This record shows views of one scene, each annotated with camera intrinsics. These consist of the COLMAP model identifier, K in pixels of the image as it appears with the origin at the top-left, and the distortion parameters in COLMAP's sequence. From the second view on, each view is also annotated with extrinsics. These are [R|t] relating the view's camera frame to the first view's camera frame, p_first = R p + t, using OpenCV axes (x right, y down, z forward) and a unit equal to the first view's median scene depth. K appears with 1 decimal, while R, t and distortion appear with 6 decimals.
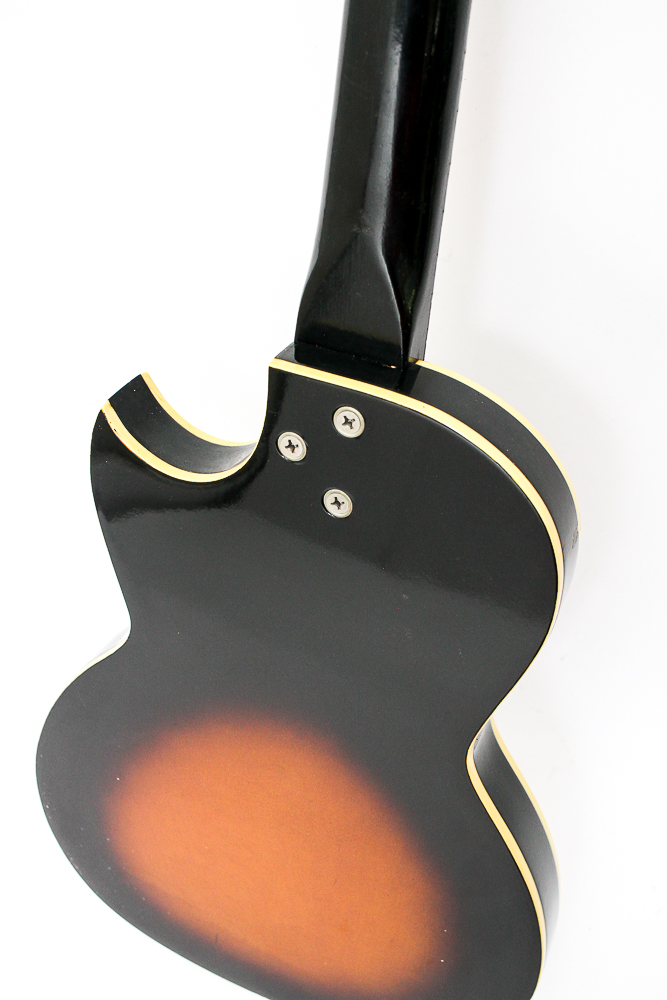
lens RADIAL K [[1136.4, 0, 330.6], [0, 1136.4, 501.4], [0, 0, 1]] dist [-0.112179, 0.000000]
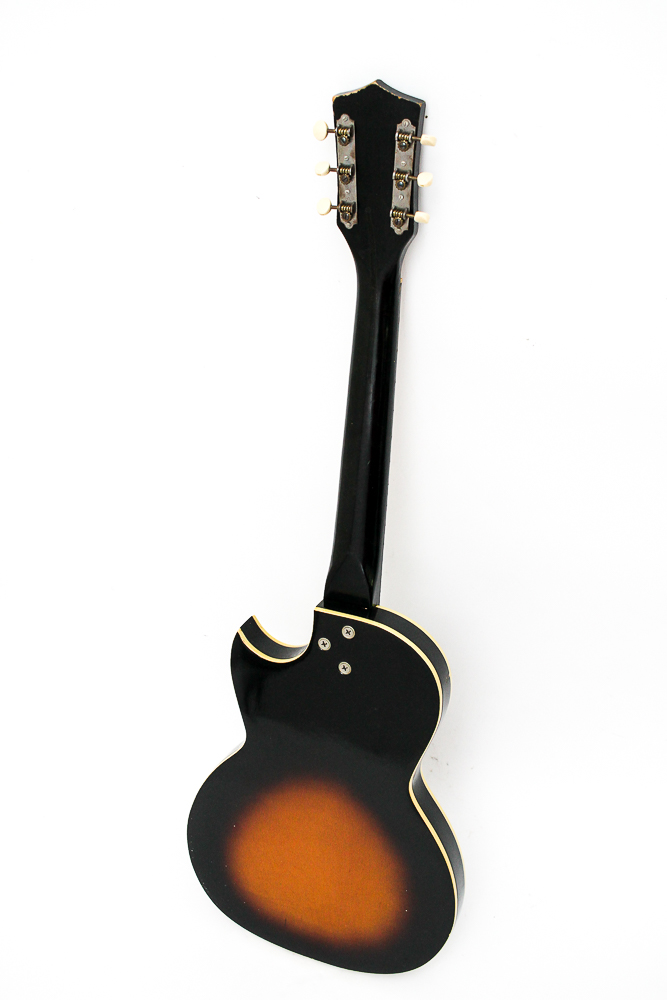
lens RADIAL K [[1136.4, 0, 332.4], [0, 1136.4, 499.8], [0, 0, 1]] dist [-0.112179, 0.000000]
pose [[0.999356, -0.033611, 0.012549, -0.035849], [0.035542, 0.975175, -0.218566, 0.168709], [-0.004892, 0.218872, 0.975741, -1.309753]]
